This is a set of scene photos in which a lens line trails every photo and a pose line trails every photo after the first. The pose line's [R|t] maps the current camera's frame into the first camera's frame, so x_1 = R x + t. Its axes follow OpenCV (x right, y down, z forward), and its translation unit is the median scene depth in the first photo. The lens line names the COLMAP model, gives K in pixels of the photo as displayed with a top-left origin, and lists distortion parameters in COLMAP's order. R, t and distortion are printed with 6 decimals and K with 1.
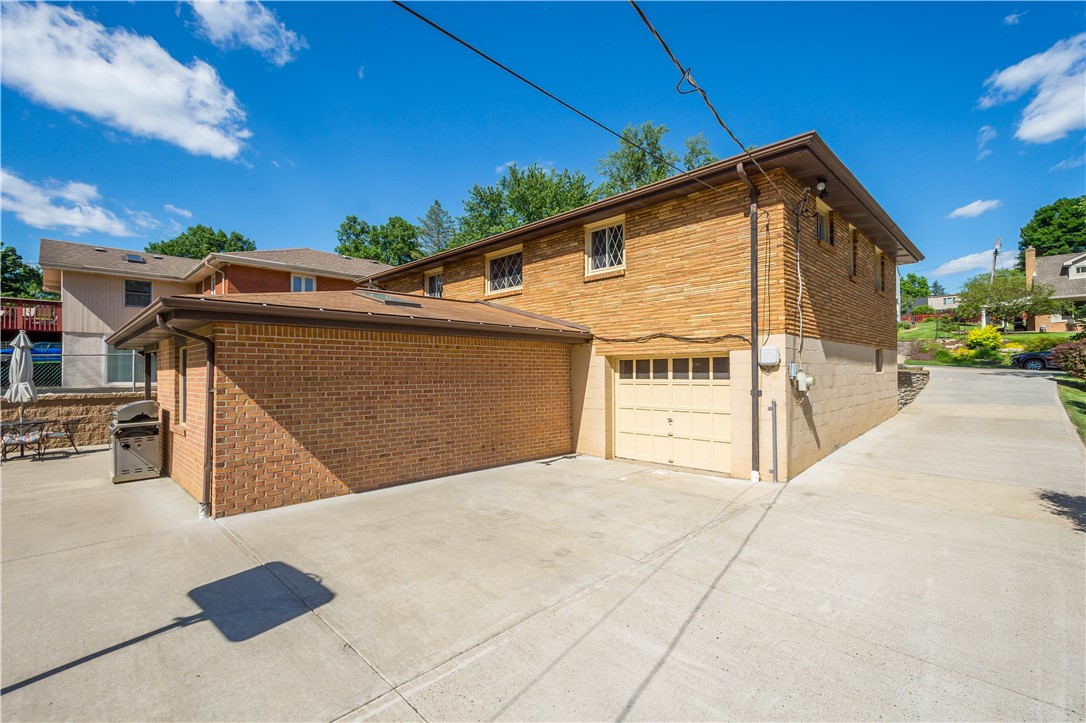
lens RADIAL K [[480.8, 0, 542.2], [0, 480.8, 362.2], [0, 0, 1]] dist [0.005742, -0.002787]
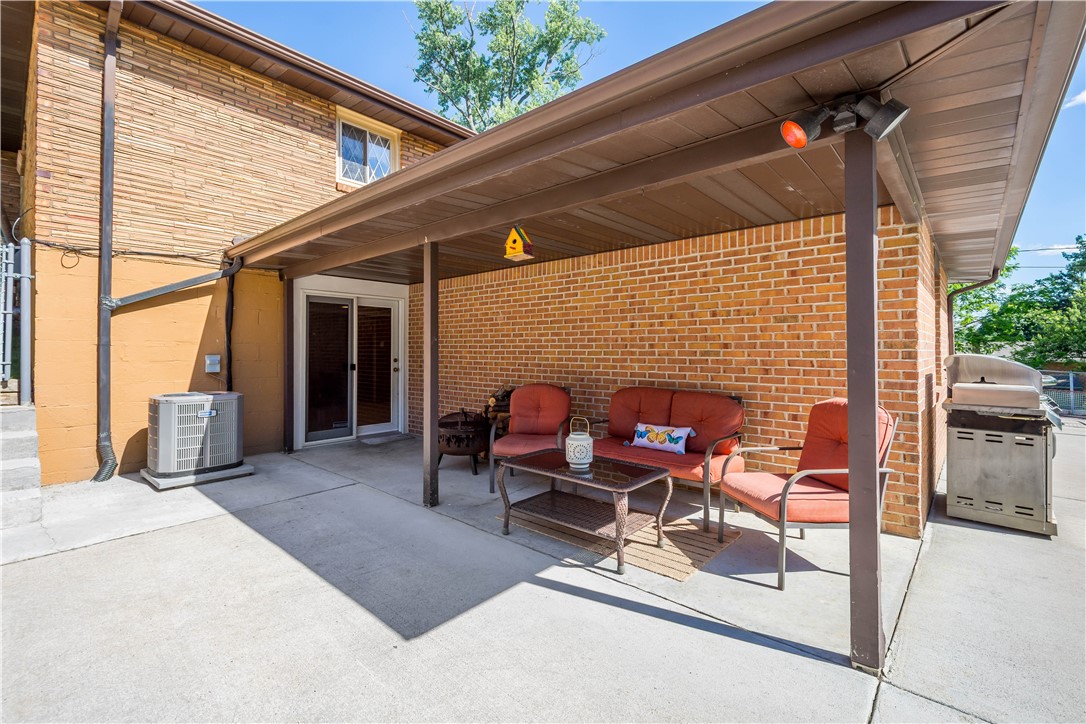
lens RADIAL K [[480.8, 0, 550.8], [0, 480.8, 351.3], [0, 0, 1]] dist [0.005742, -0.002787]
pose [[-0.049576, 0.011646, 0.998702, -1.084347], [-0.022954, 0.999655, -0.012797, 0.079914], [-0.998507, -0.023559, -0.049292, 1.220516]]
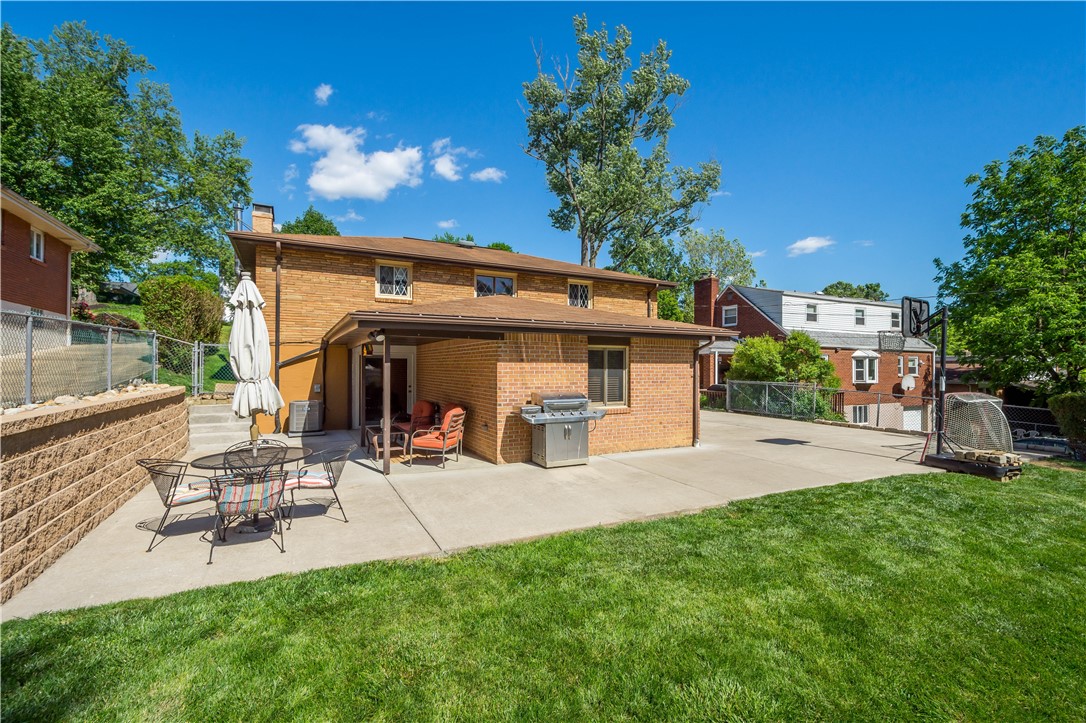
lens RADIAL K [[480.8, 0, 555.0], [0, 480.8, 368.5], [0, 0, 1]] dist [0.005742, -0.002787]
pose [[0.292447, 0.009895, 0.956230, -1.563645], [-0.027455, 0.999621, -0.001948, 0.027463], [-0.955887, -0.025684, 0.292608, 0.582100]]
